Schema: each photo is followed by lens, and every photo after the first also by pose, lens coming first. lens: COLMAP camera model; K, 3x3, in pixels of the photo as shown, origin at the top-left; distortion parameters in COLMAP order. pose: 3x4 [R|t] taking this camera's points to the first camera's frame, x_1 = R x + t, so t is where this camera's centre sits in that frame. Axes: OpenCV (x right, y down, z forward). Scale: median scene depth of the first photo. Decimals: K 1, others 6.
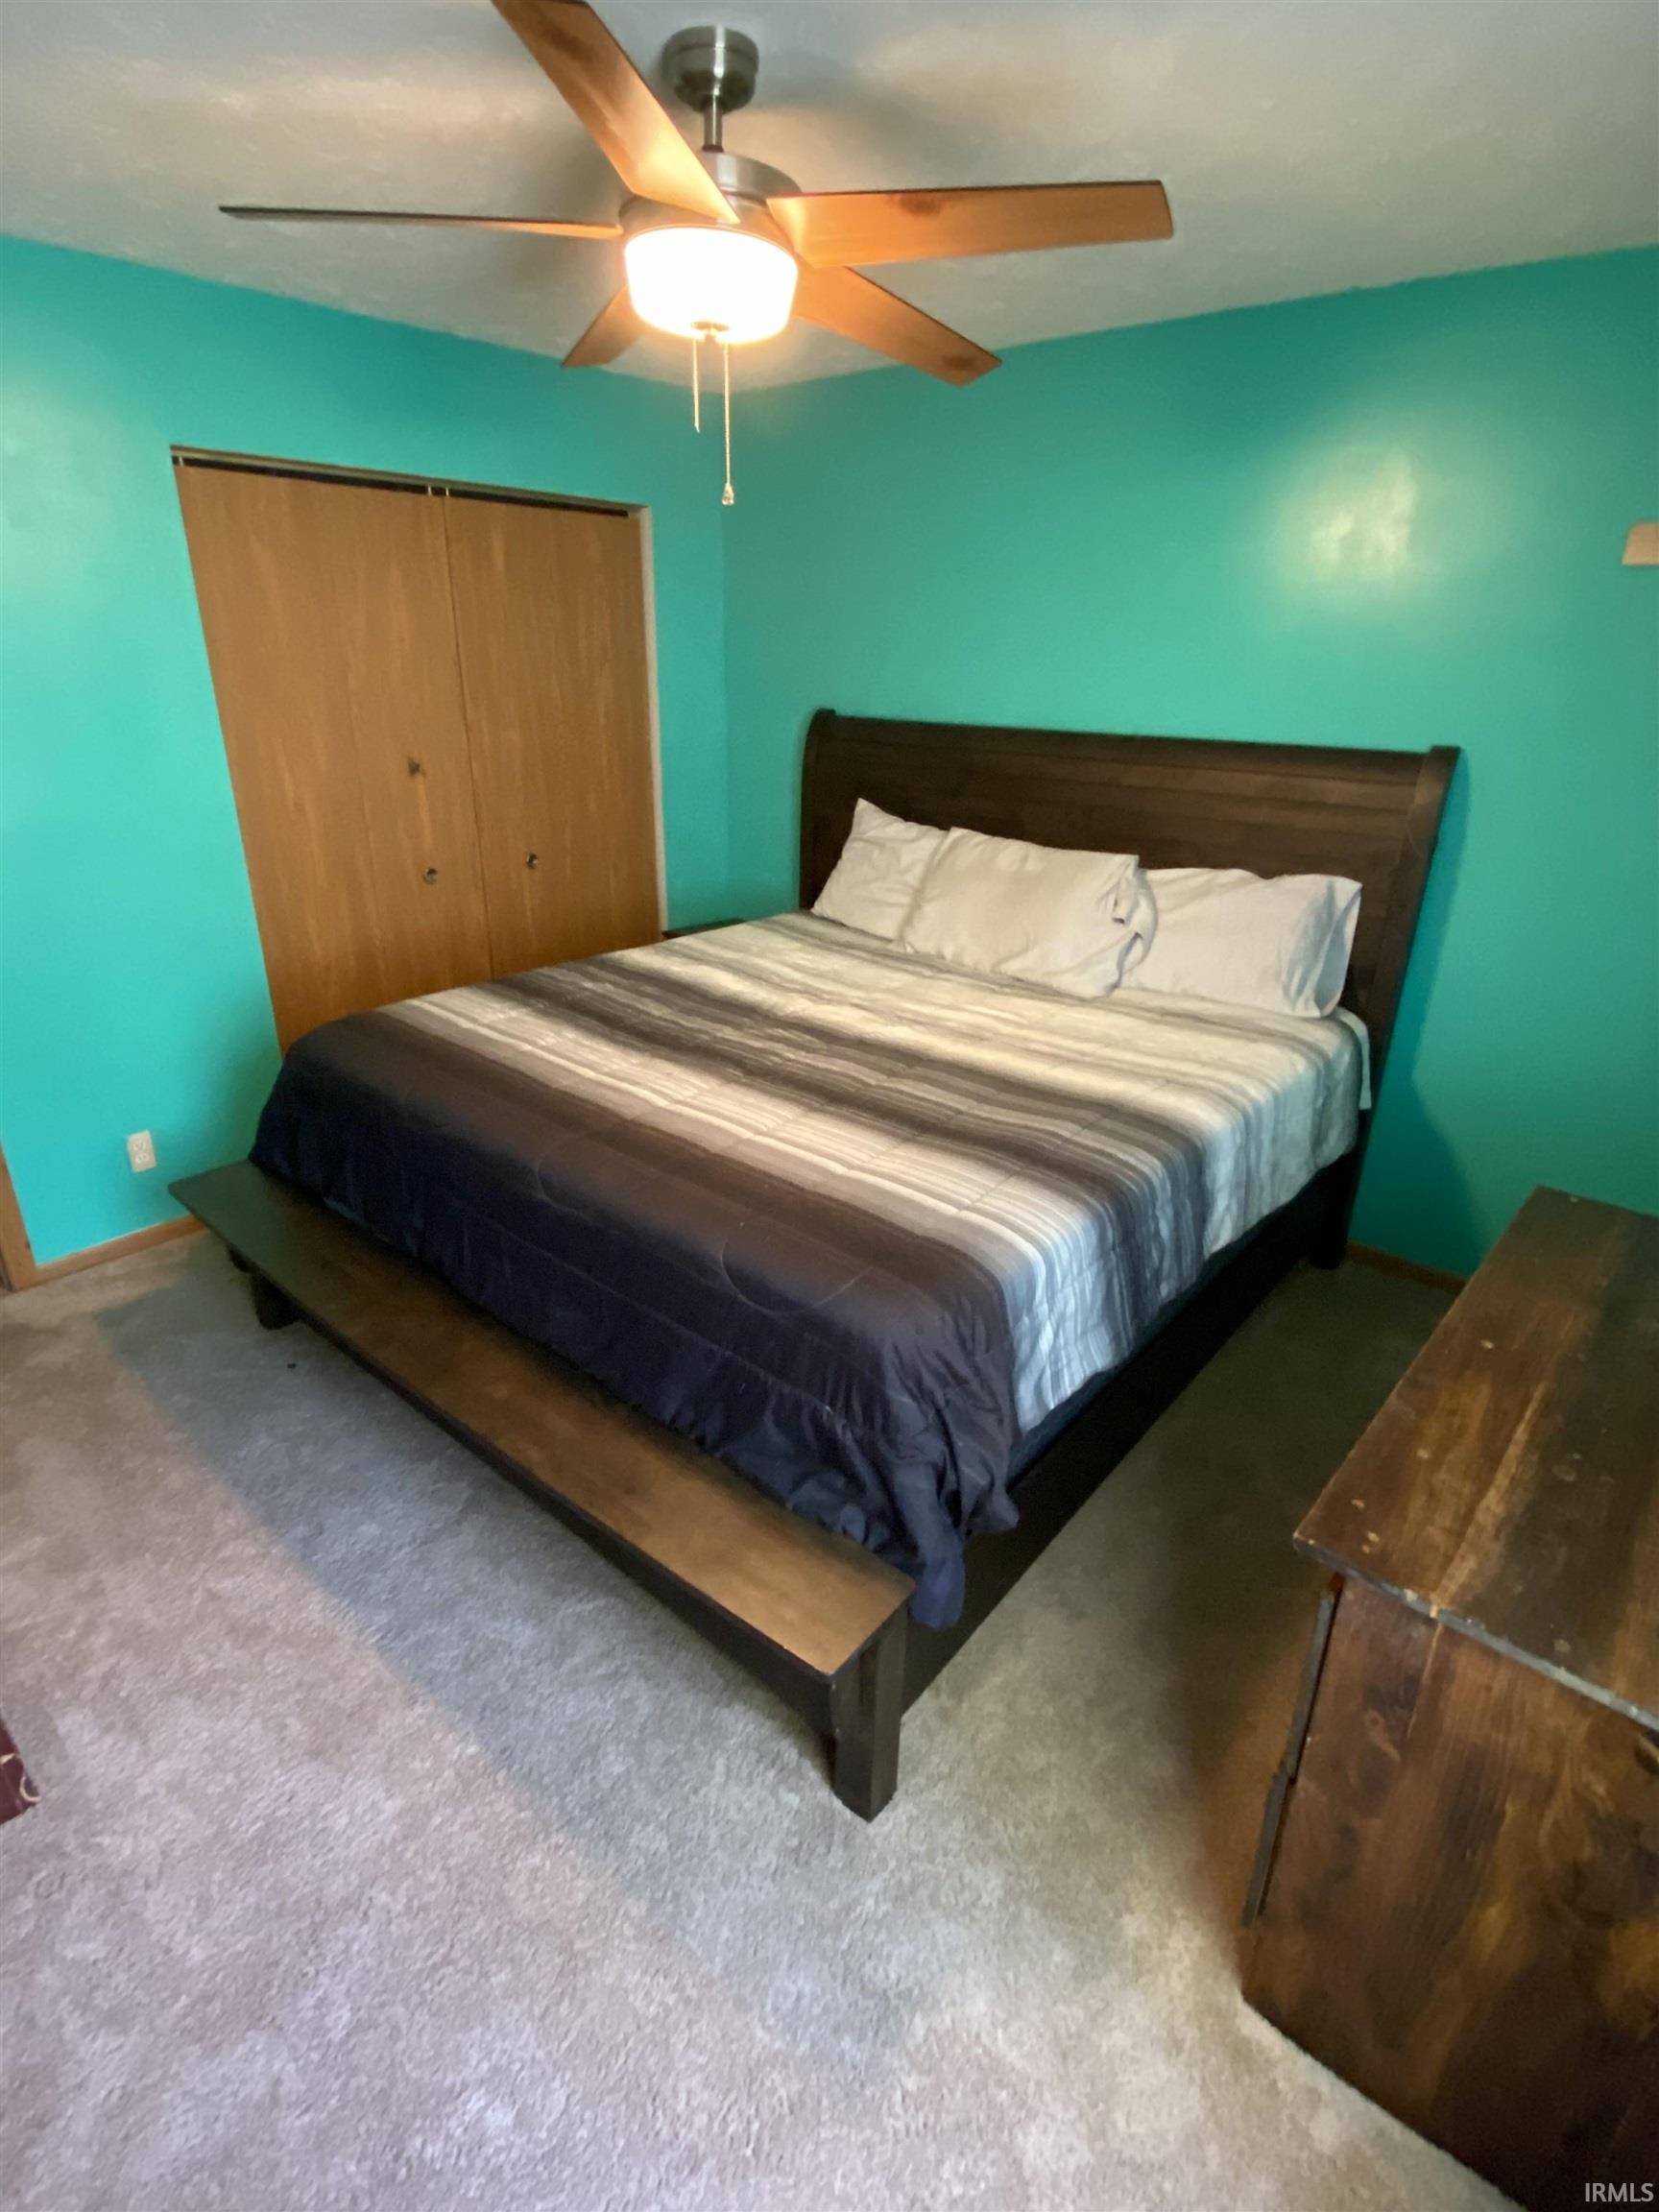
lens RADIAL K [[1074.1, 0, 829.5], [0, 1074.1, 1106.0], [0, 0, 1]] dist [0.002144, -0.000011]
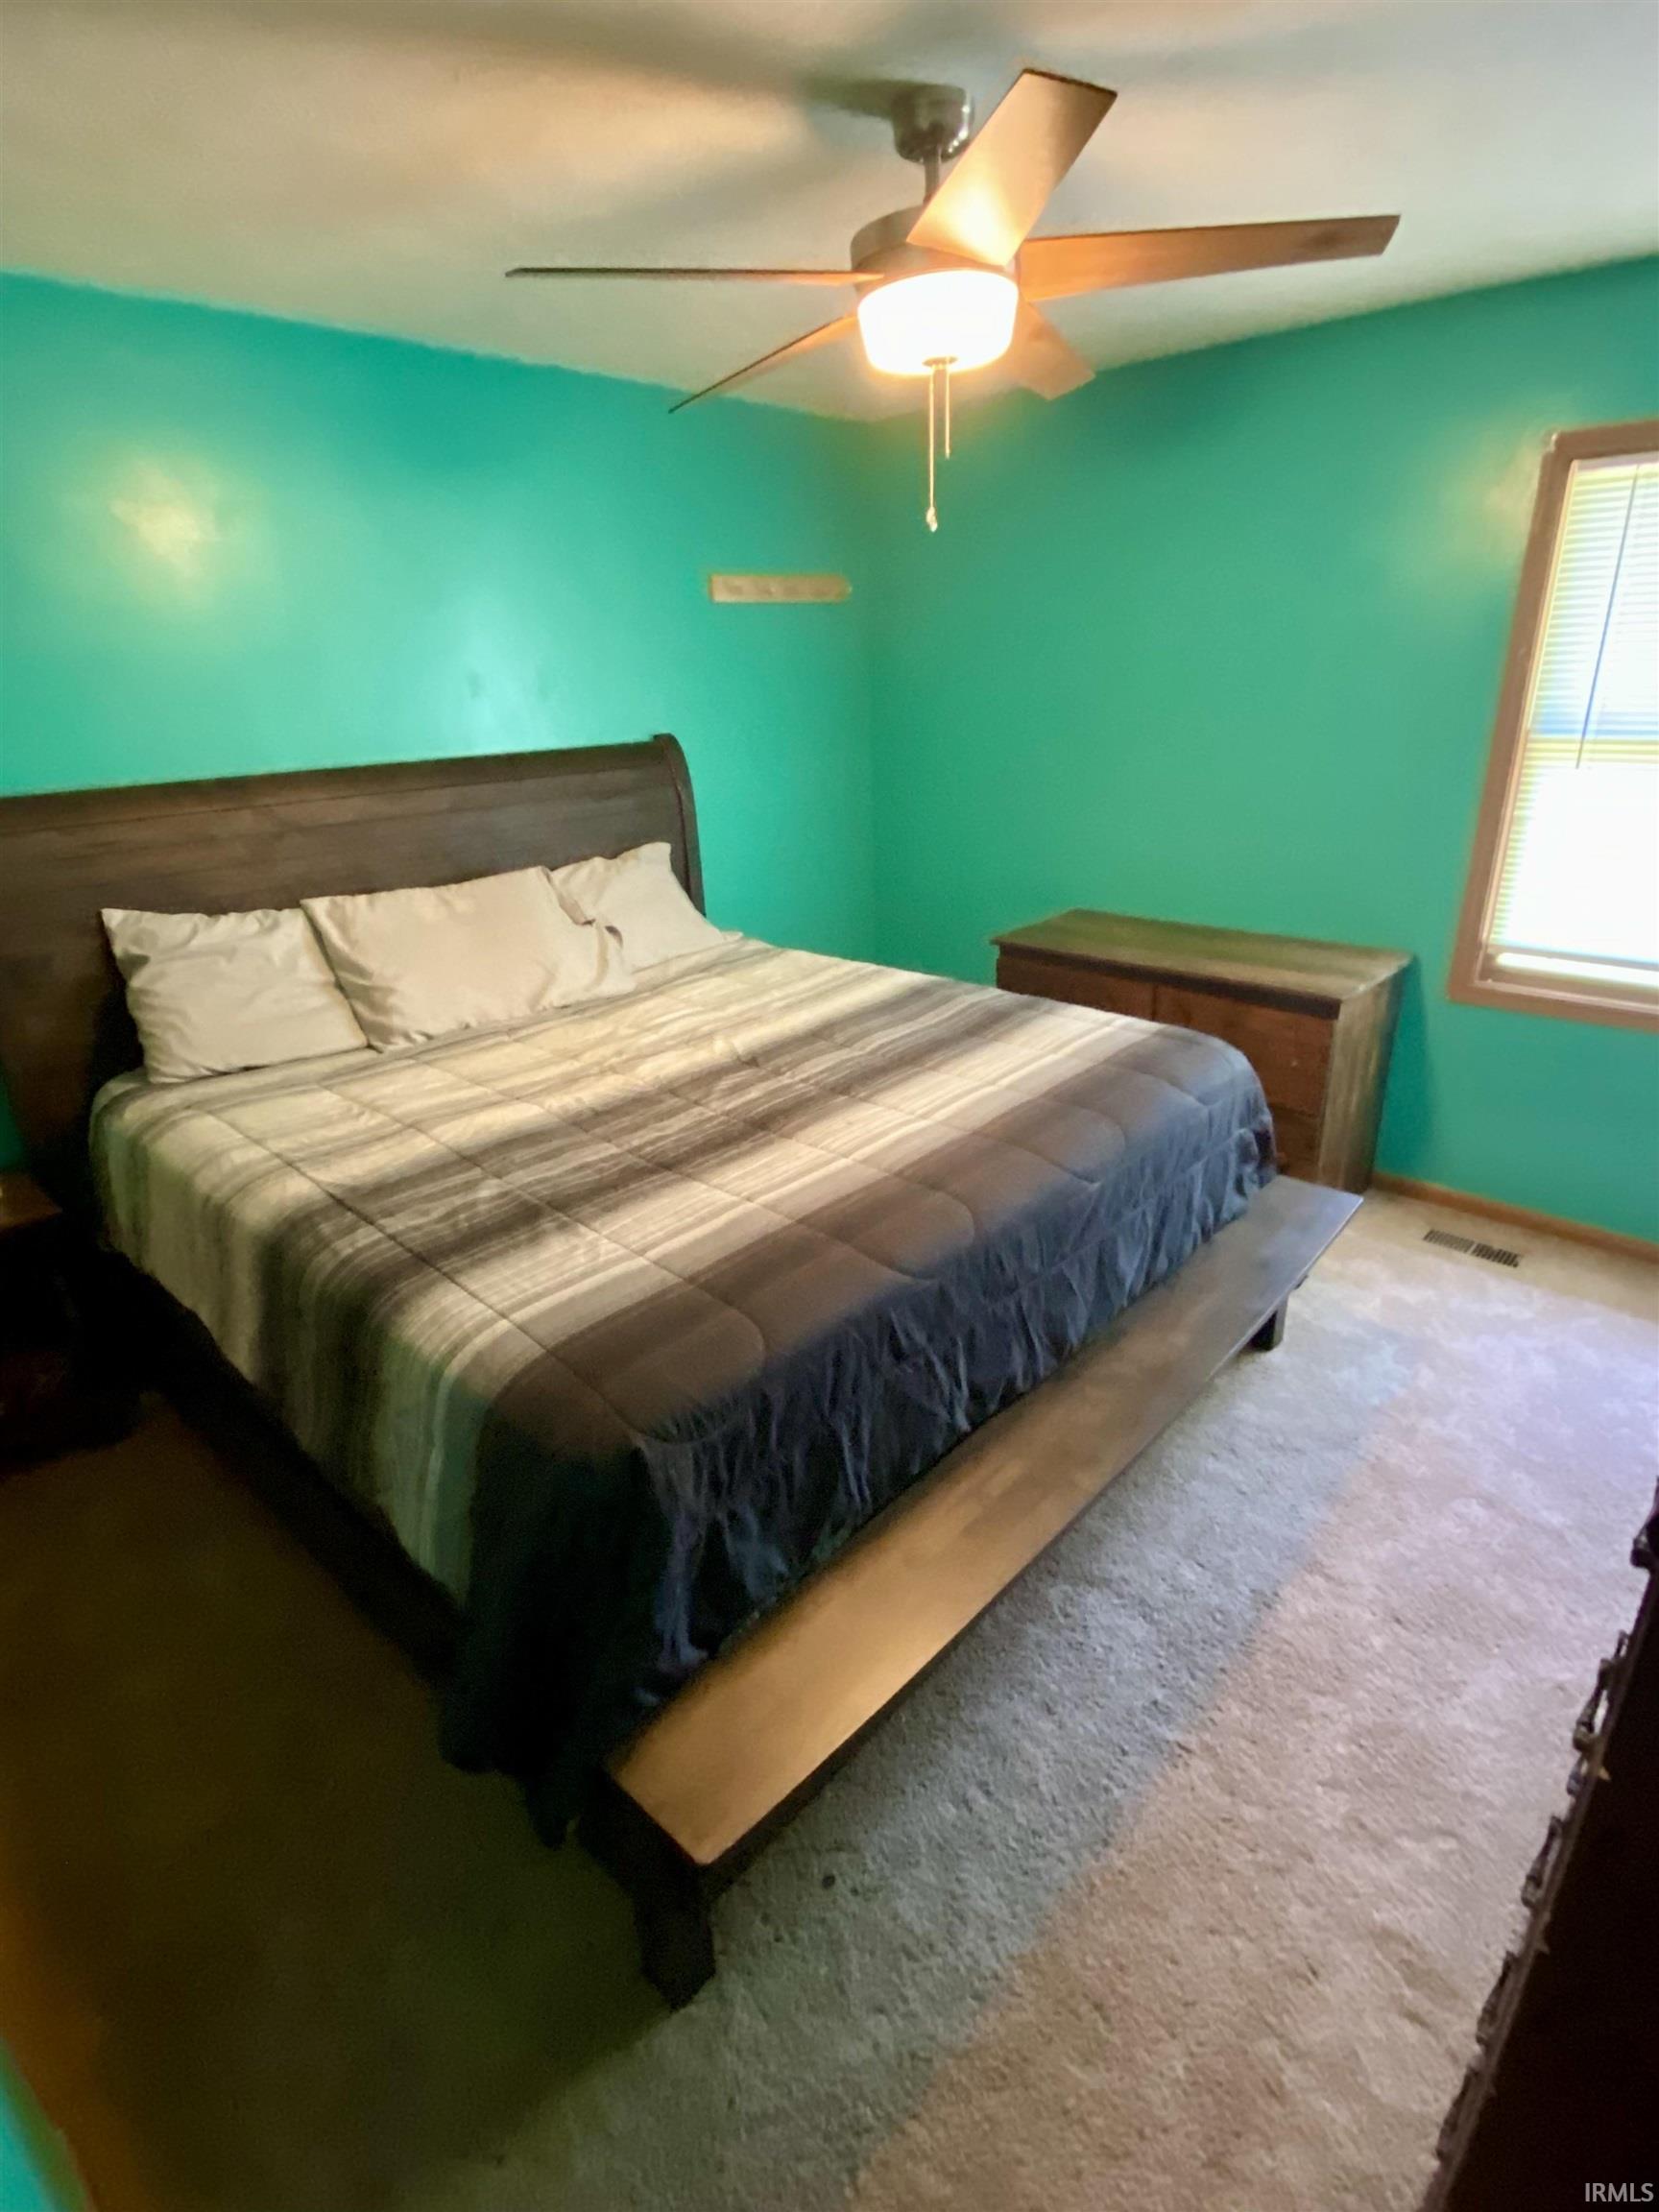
lens RADIAL K [[1074.1, 0, 829.5], [0, 1074.1, 1106.0], [0, 0, 1]] dist [0.002144, -0.000011]
pose [[0.024825, -0.387473, 0.921547, -0.843485], [0.410774, 0.844369, 0.343957, -0.311599], [-0.911399, 0.370009, 0.180125, 0.713277]]
